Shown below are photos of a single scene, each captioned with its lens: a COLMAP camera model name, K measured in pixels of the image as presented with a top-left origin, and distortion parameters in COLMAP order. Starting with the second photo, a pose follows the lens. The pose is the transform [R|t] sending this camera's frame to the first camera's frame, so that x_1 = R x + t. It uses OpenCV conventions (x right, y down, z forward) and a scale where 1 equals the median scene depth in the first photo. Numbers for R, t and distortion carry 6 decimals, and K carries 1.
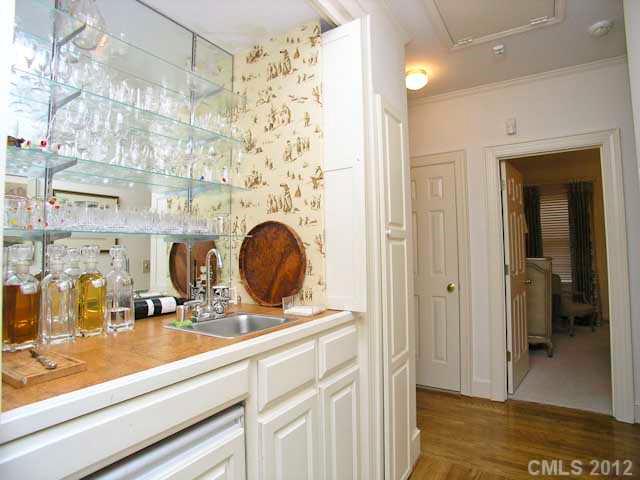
lens RADIAL K [[354.0, 0, 321.4], [0, 354.0, 230.7], [0, 0, 1]] dist [-0.076474, -0.000119]
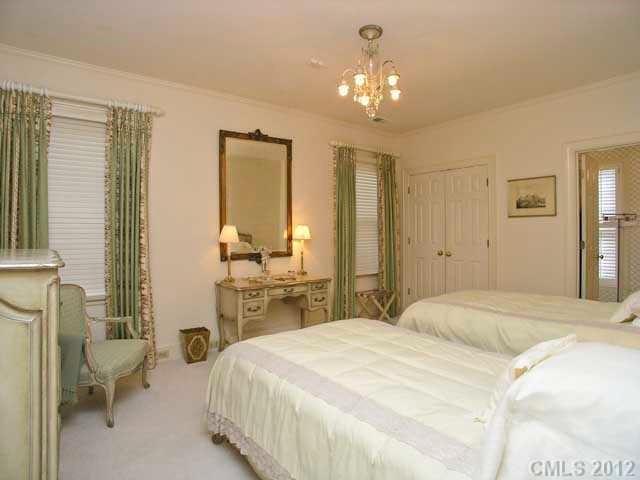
lens RADIAL K [[354.0, 0, 321.4], [0, 354.0, 230.7], [0, 0, 1]] dist [-0.076474, -0.000119]
pose [[0.359183, 0.019995, 0.933053, 0.375531], [-0.056178, 0.998421, 0.000231, 0.033202], [-0.931575, -0.052500, 0.359739, 0.519288]]
